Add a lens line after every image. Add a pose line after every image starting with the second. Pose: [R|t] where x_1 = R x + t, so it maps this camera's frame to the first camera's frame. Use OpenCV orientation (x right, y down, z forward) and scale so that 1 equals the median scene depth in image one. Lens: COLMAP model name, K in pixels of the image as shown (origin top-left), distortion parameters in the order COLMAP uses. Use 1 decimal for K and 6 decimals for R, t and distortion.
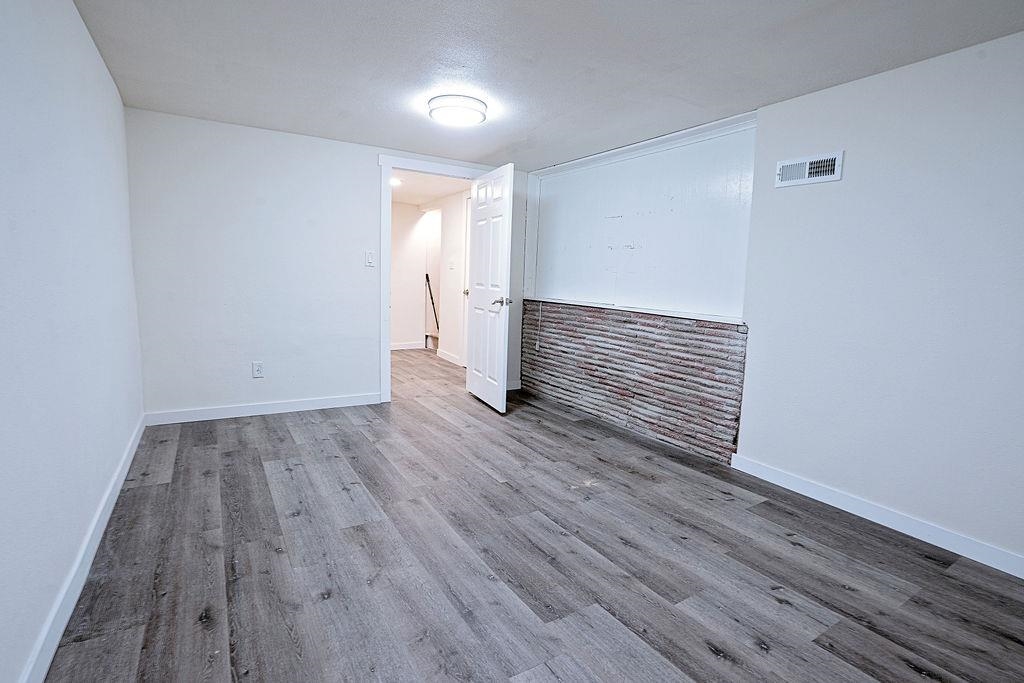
lens RADIAL K [[492.0, 0, 516.0], [0, 492.0, 337.7], [0, 0, 1]] dist [-0.073487, 0.029599]
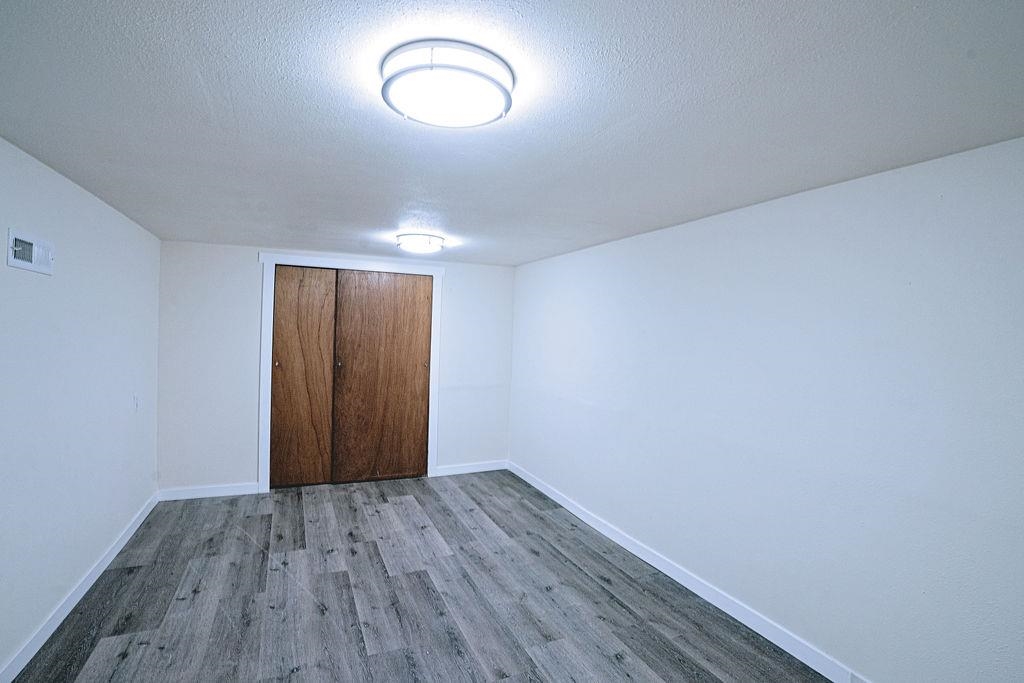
lens RADIAL K [[492.0, 0, 516.0], [0, 492.0, 337.7], [0, 0, 1]] dist [-0.073487, 0.029599]
pose [[-0.989887, -0.062328, 0.127432, -0.376705], [-0.045084, 0.989957, 0.133988, -0.454766], [-0.134503, 0.126888, -0.982755, 2.160109]]
